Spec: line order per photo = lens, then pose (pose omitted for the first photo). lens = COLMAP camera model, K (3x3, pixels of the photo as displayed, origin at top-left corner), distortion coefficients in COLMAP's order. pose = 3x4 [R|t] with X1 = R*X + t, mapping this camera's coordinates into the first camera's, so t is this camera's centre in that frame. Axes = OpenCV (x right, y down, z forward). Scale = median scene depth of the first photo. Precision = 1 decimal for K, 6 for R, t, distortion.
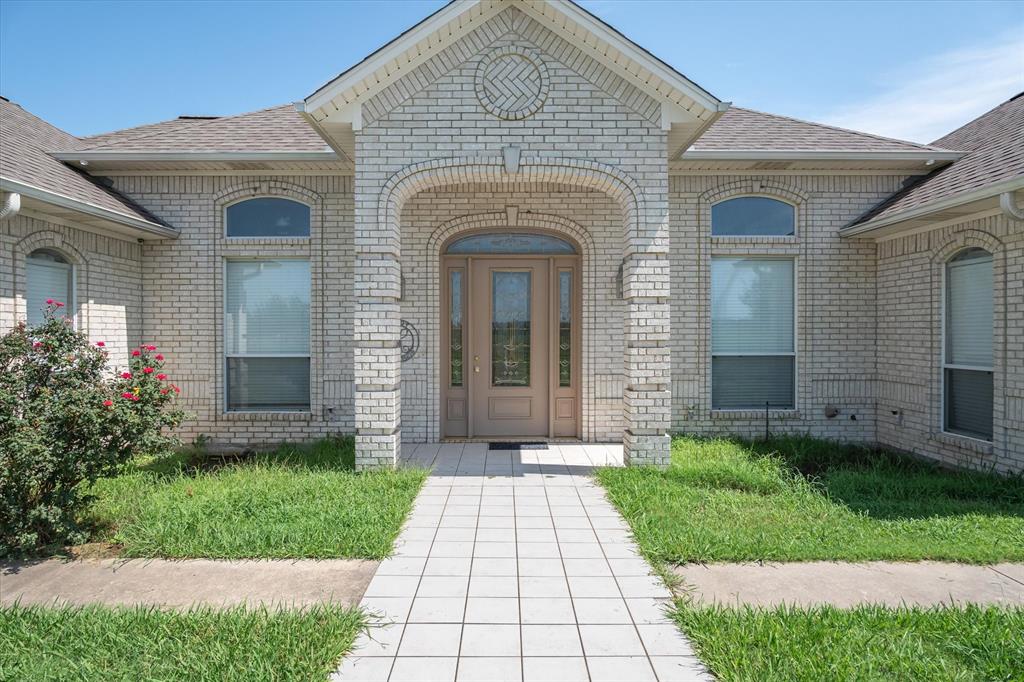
lens RADIAL K [[593.3, 0, 507.2], [0, 593.3, 335.6], [0, 0, 1]] dist [0.004969, 0.001208]
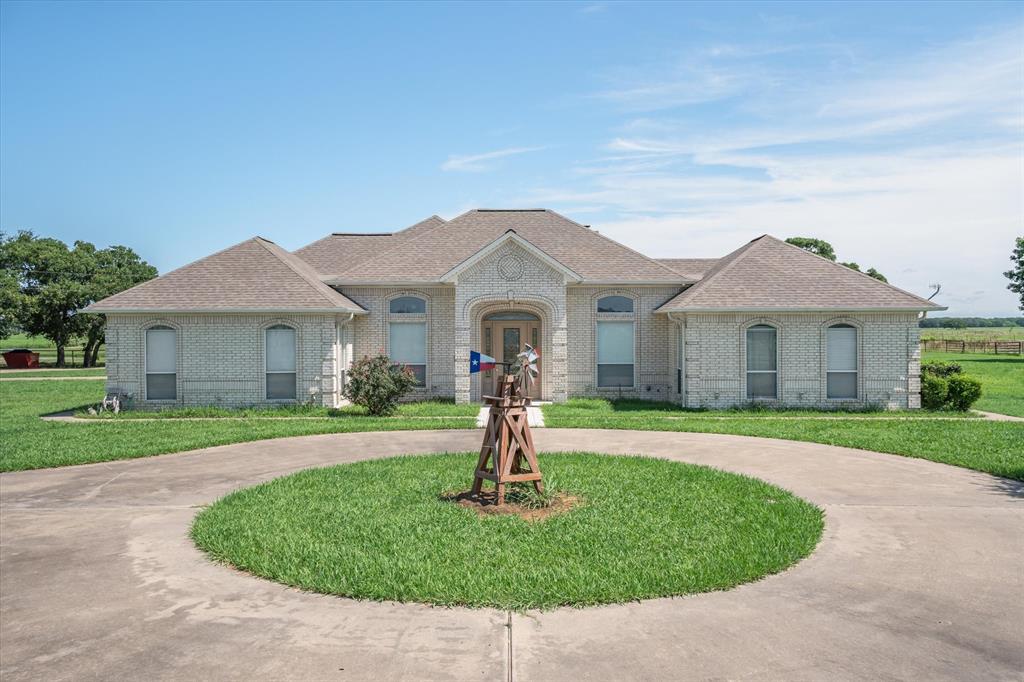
lens RADIAL K [[593.3, 0, 507.2], [0, 593.3, 335.6], [0, 0, 1]] dist [0.004969, 0.001208]
pose [[0.999934, -0.000143, -0.011452, 0.017911], [0.000014, 0.999937, -0.011205, -0.055652], [0.011453, 0.011204, 0.999872, -1.433812]]
